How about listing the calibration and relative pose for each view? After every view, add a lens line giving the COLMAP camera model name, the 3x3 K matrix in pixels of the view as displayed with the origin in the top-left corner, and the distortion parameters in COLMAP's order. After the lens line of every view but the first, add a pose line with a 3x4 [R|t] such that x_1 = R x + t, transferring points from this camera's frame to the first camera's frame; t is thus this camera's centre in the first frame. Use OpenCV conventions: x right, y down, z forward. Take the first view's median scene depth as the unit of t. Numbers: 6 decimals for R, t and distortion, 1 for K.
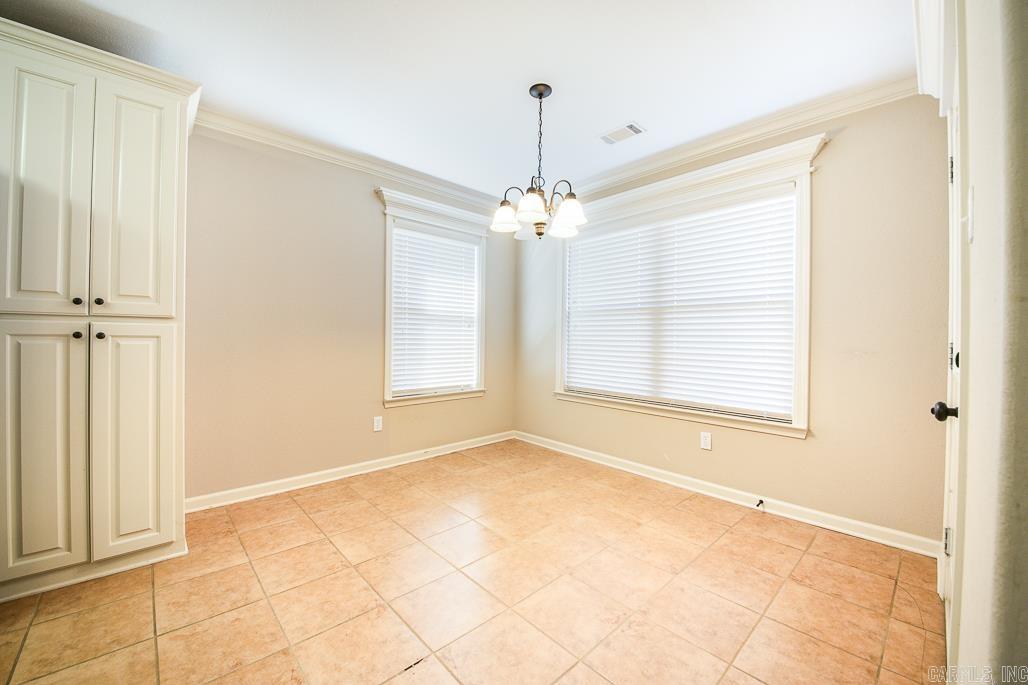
lens RADIAL K [[397.7, 0, 539.0], [0, 397.7, 333.7], [0, 0, 1]] dist [0.008860, -0.000602]
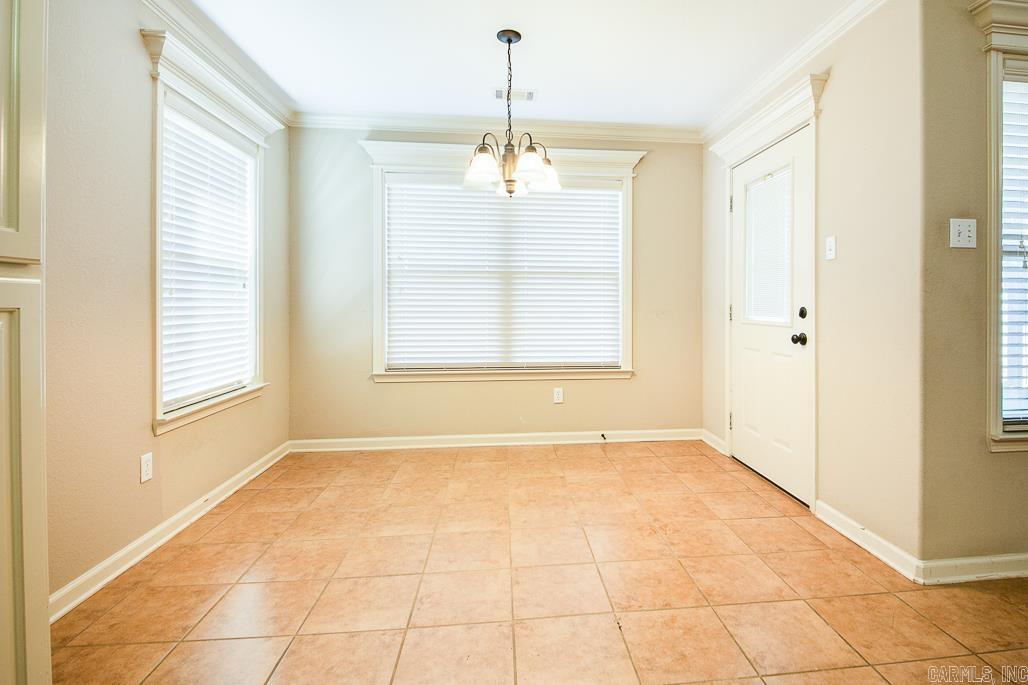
lens RADIAL K [[494.5, 0, 563.3], [0, 494.5, 294.4], [0, 0, 1]] dist [0.021889, -0.003050]
pose [[0.607490, 0.003920, 0.794317, -0.633864], [0.000008, 0.999988, -0.004942, -0.004159], [-0.794327, 0.003009, 0.607483, 0.151370]]
